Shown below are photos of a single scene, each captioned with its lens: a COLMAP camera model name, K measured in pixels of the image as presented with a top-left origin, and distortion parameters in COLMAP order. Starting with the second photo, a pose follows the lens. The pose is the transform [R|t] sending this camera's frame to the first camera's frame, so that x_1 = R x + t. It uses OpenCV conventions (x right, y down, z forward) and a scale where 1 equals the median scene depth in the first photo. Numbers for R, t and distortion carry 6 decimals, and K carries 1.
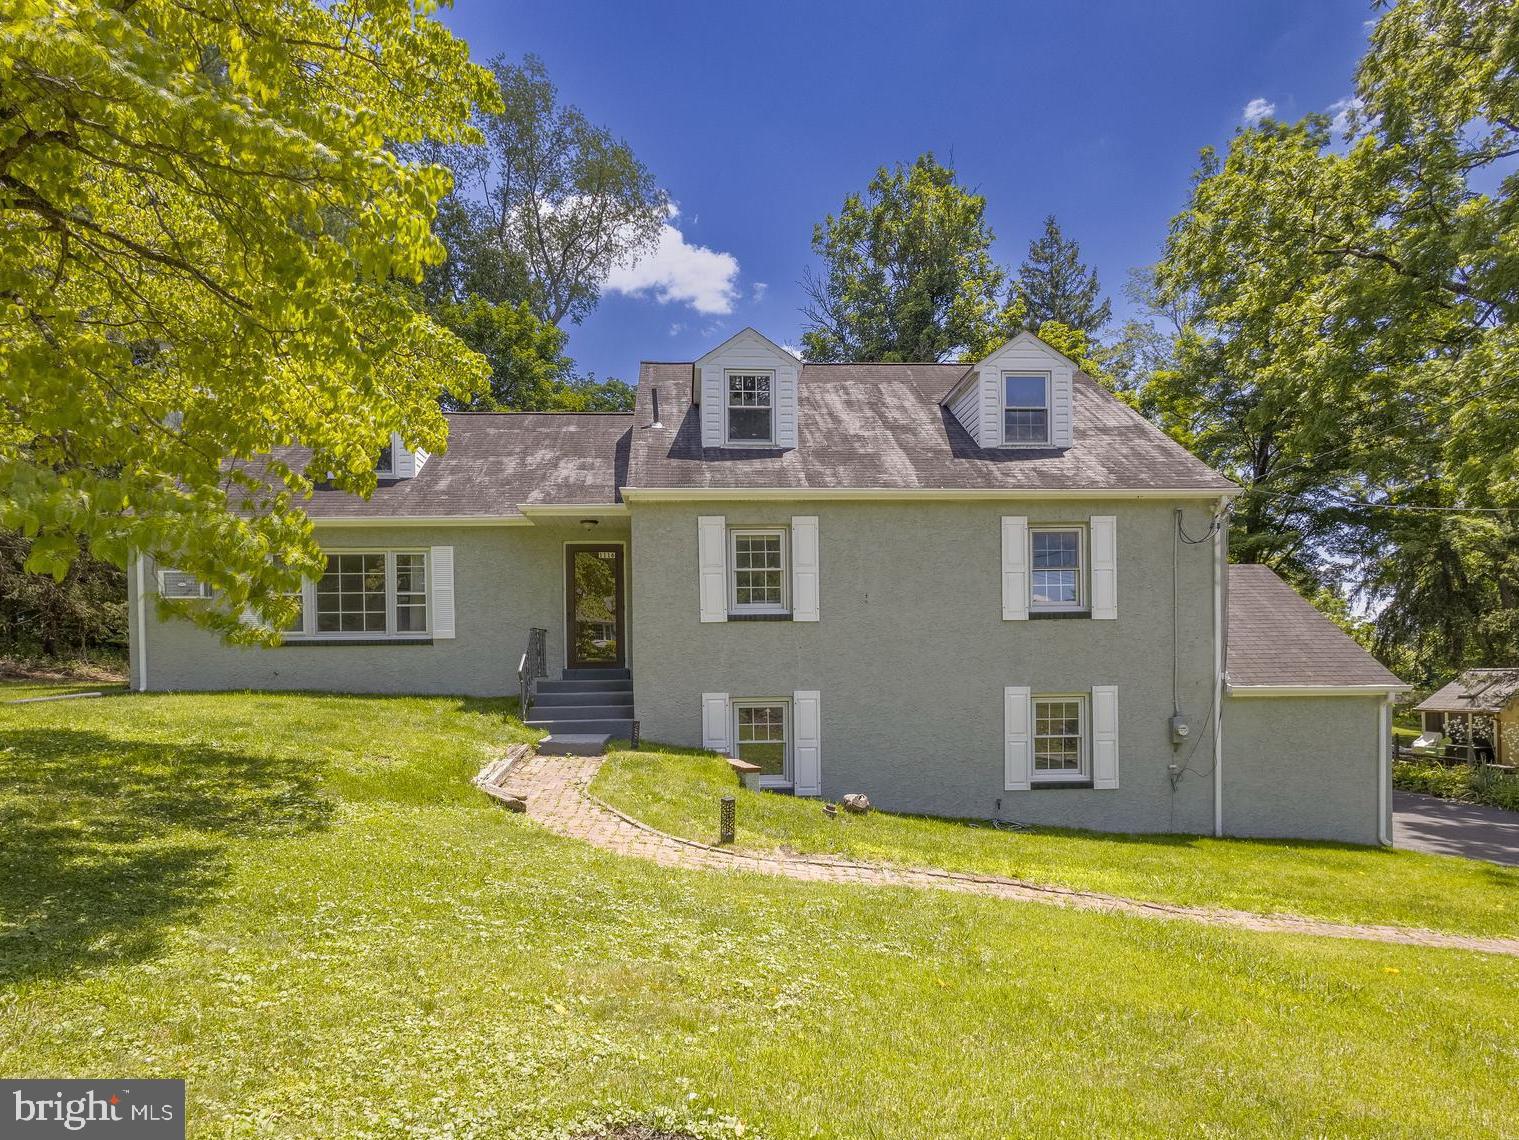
lens RADIAL K [[967.5, 0, 759.3], [0, 967.5, 684.9], [0, 0, 1]] dist [-0.002402, -0.001385]
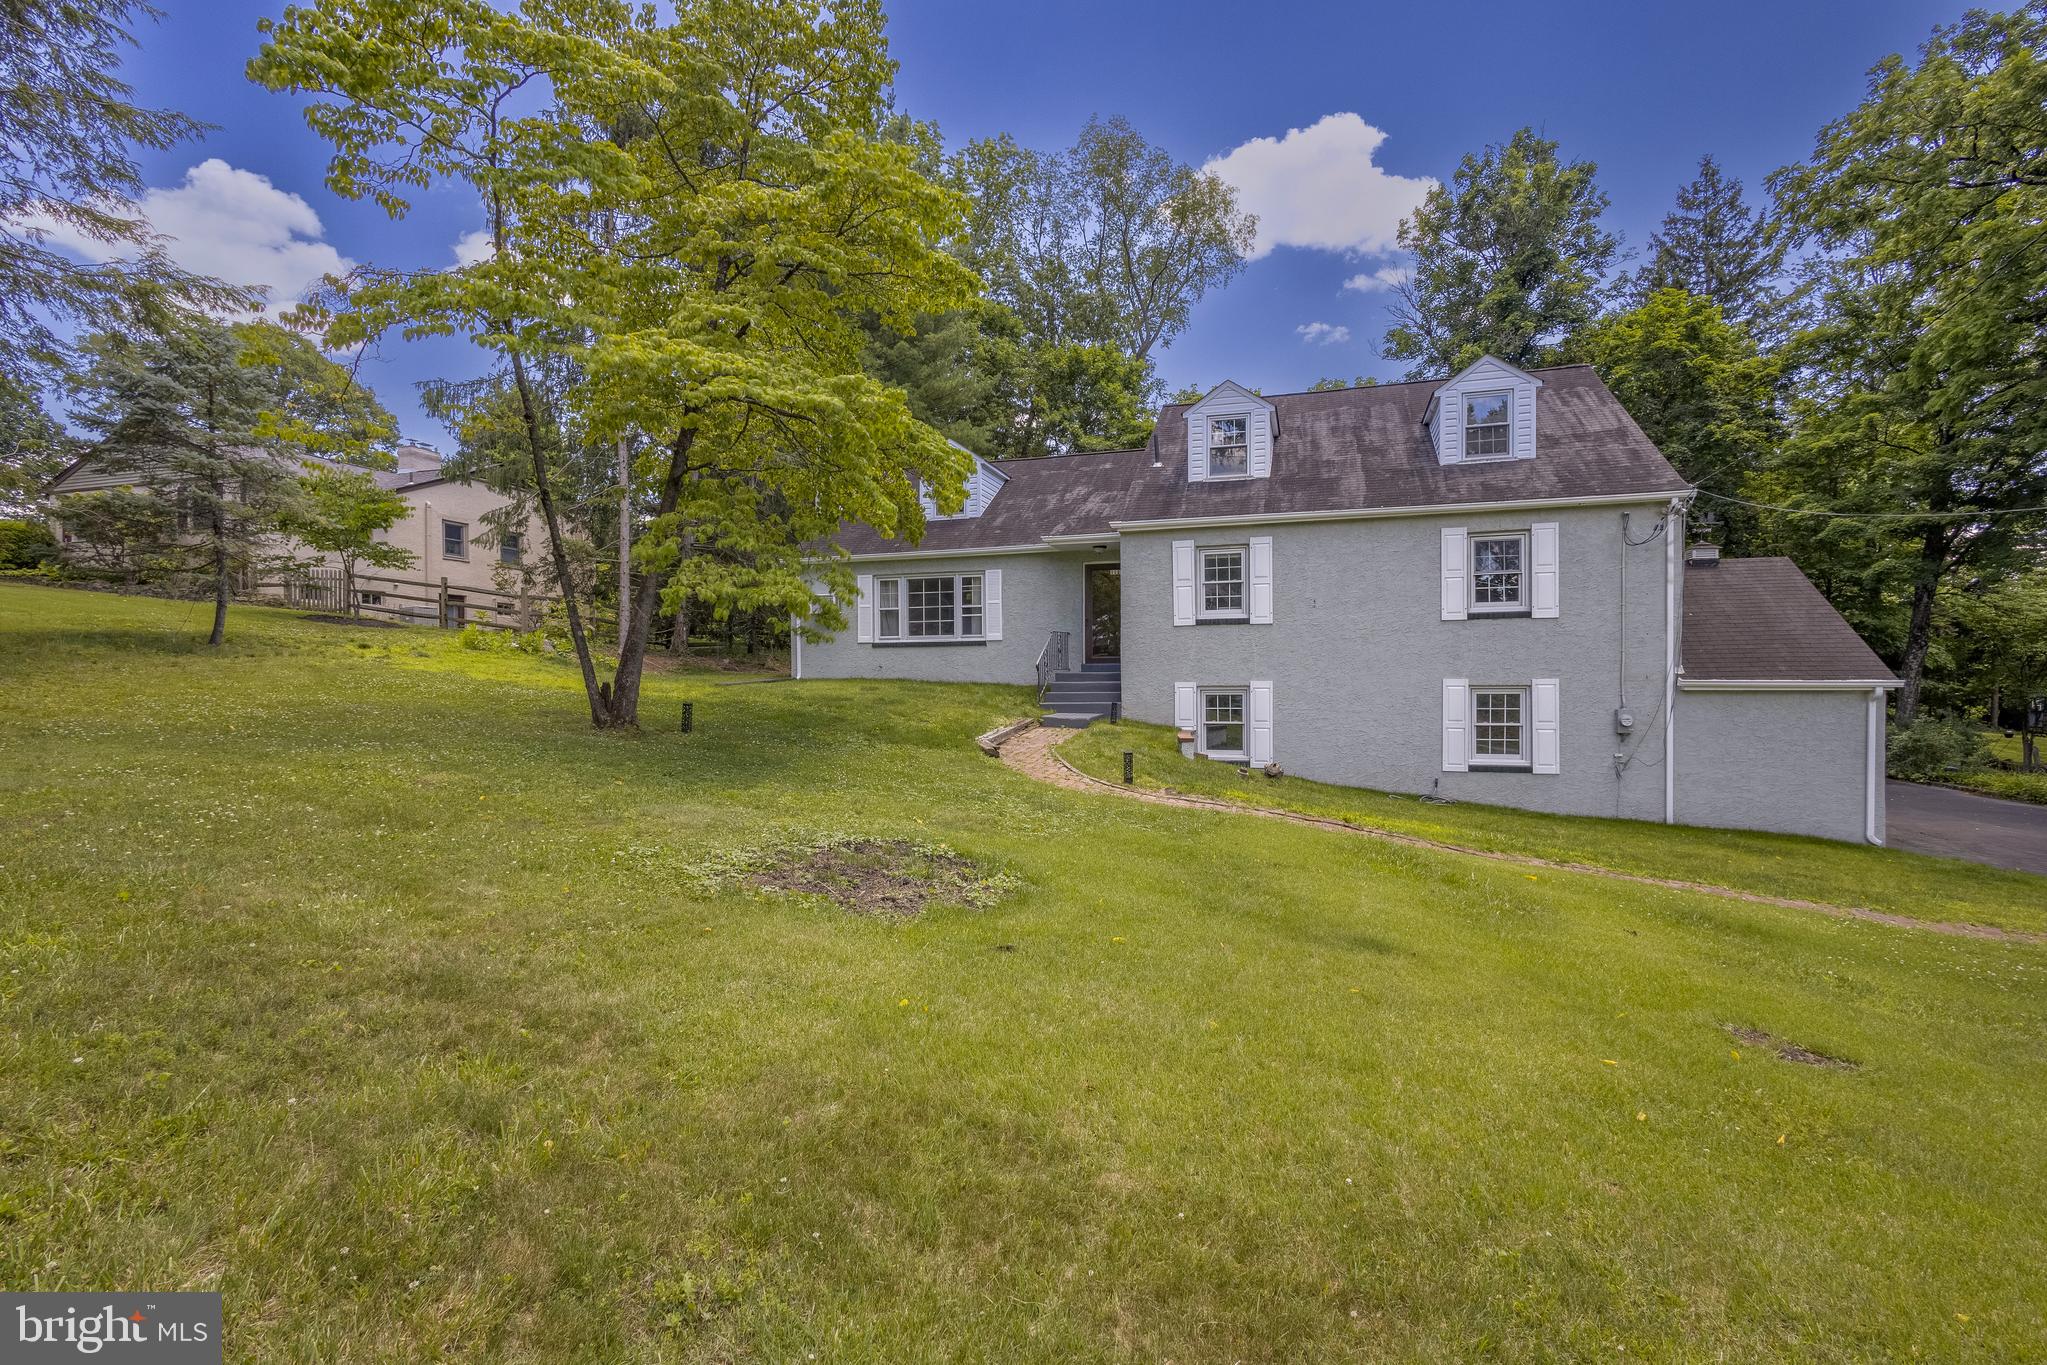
lens RADIAL K [[940.2, 0, 1023.5], [0, 940.2, 682.5], [0, 0, 1]] dist [0.017026, 0.000231]
pose [[0.935918, 0.008558, -0.352113, 0.177253], [-0.009308, 0.999957, -0.000439, 0.010517], [0.352094, 0.003689, 0.935957, -0.195440]]
